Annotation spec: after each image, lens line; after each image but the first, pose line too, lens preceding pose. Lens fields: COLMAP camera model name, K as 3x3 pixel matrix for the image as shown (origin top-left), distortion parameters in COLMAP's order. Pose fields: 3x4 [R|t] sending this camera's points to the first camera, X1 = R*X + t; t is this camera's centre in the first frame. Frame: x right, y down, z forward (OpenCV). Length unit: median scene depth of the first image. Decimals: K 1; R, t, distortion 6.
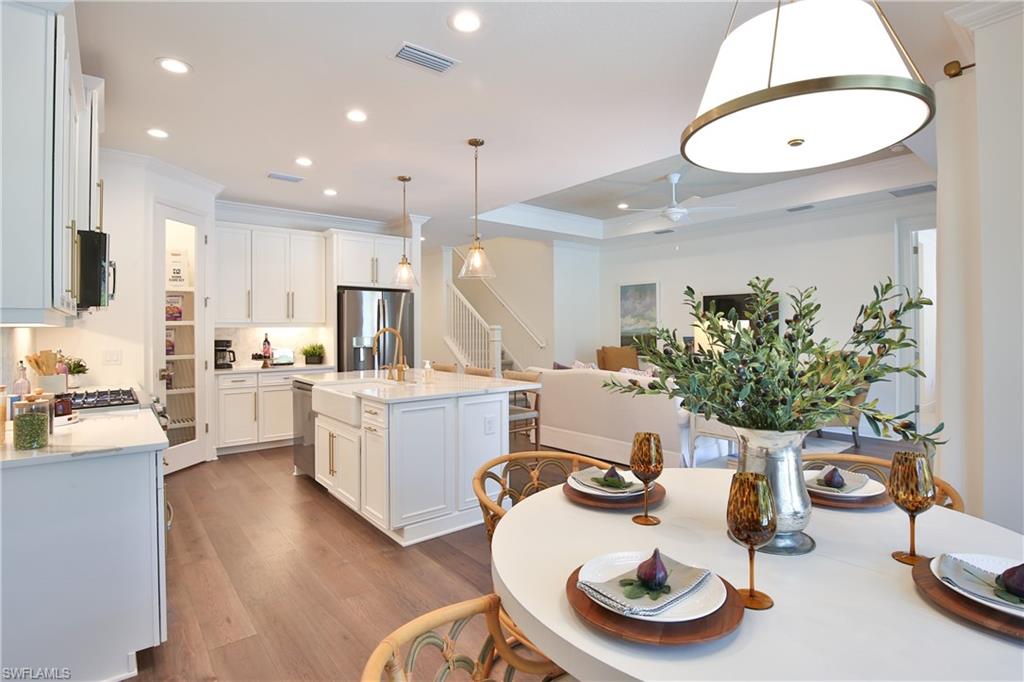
lens RADIAL K [[496.1, 0, 513.7], [0, 496.1, 332.5], [0, 0, 1]] dist [-0.004131, -0.000546]
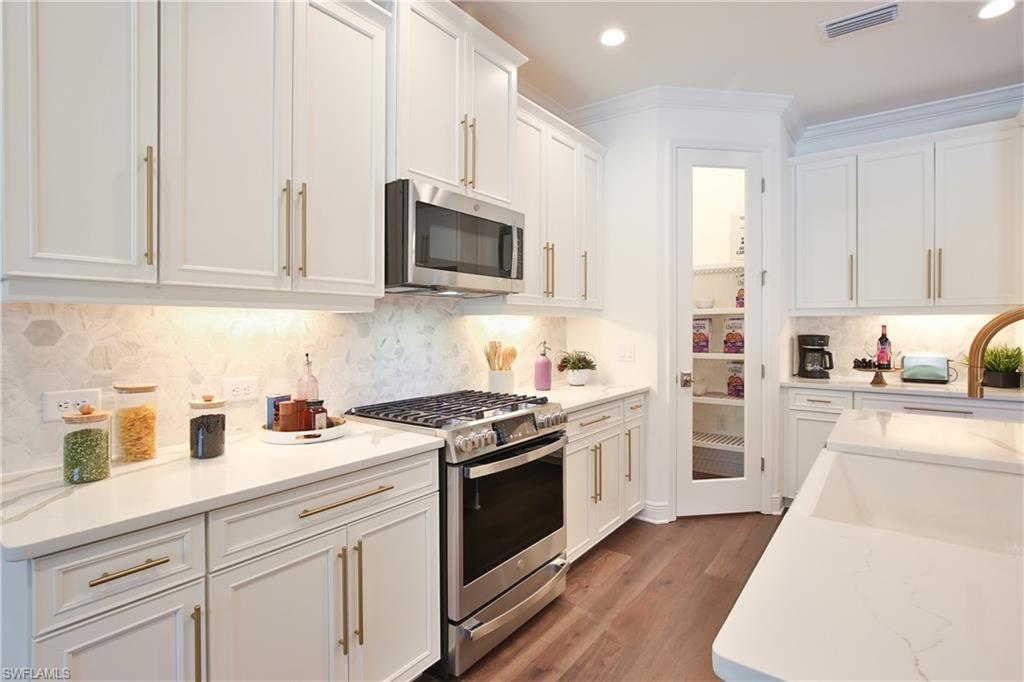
lens RADIAL K [[496.1, 0, 517.2], [0, 496.1, 332.7], [0, 0, 1]] dist [-0.004131, -0.000546]
pose [[0.234216, 0.021691, -0.971943, -0.036411], [-0.005704, 0.999765, 0.020937, 0.000605], [0.972168, 0.000640, 0.234284, 0.454945]]
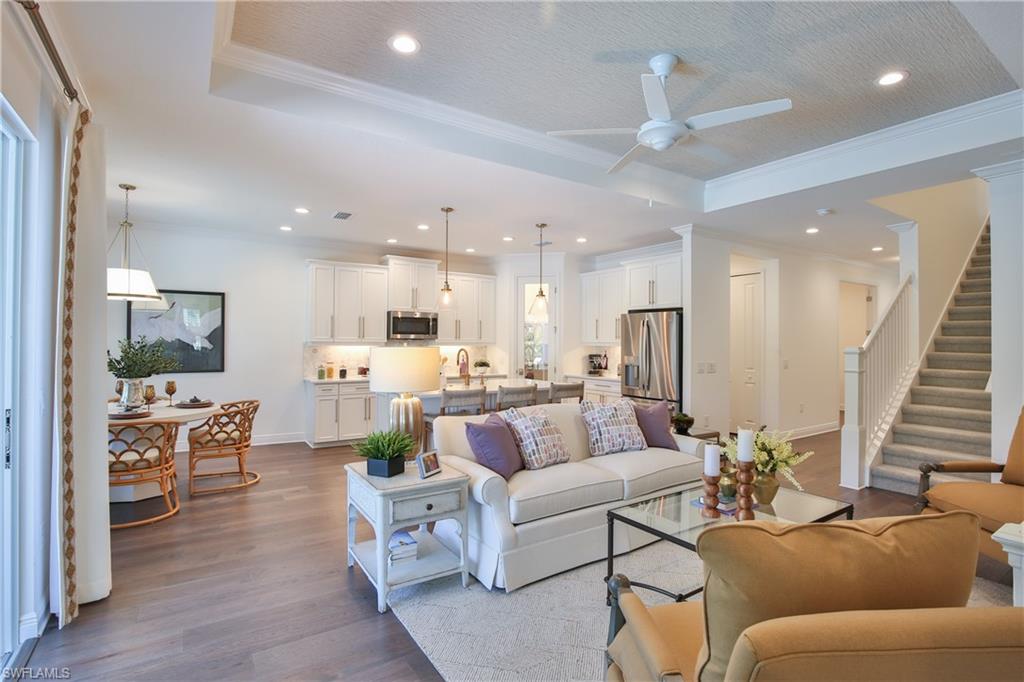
lens RADIAL K [[496.1, 0, 514.5], [0, 496.1, 338.5], [0, 0, 1]] dist [-0.004131, -0.000546]
pose [[-0.114560, -0.003354, -0.993411, 0.853973], [-0.006709, 0.999974, -0.002602, -0.024433], [0.993394, 0.006367, -0.114580, 0.926031]]
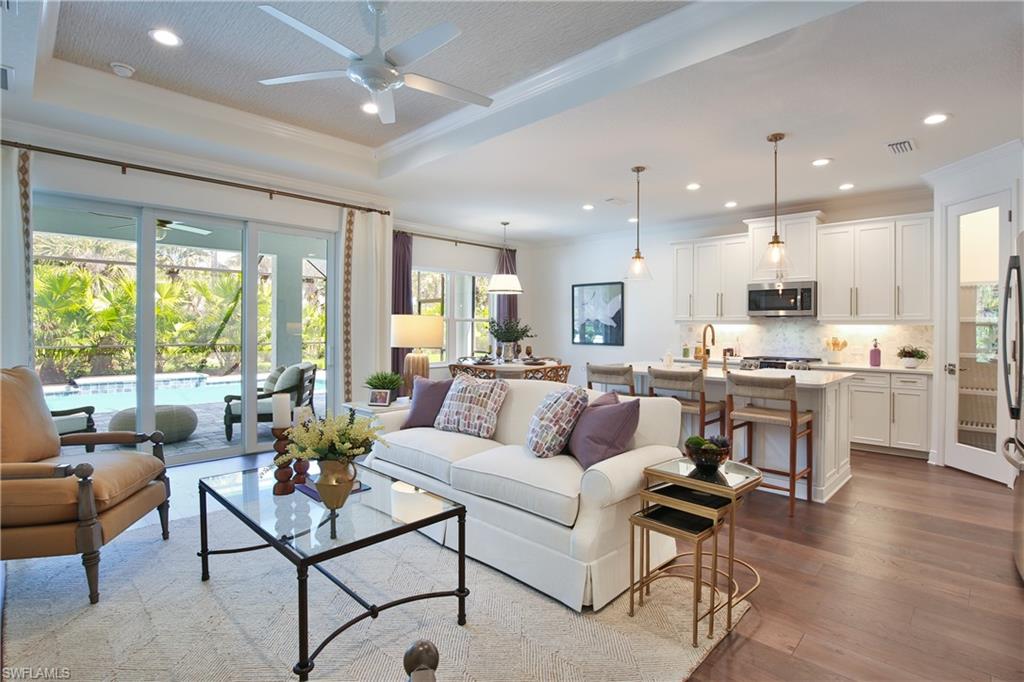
lens RADIAL K [[496.1, 0, 531.2], [0, 496.1, 330.1], [0, 0, 1]] dist [-0.004131, -0.000546]
pose [[-0.992213, -0.003261, -0.124514, 0.234916], [-0.004279, 0.999960, 0.007909, -0.000552], [0.124483, 0.008380, -0.992186, 1.505341]]
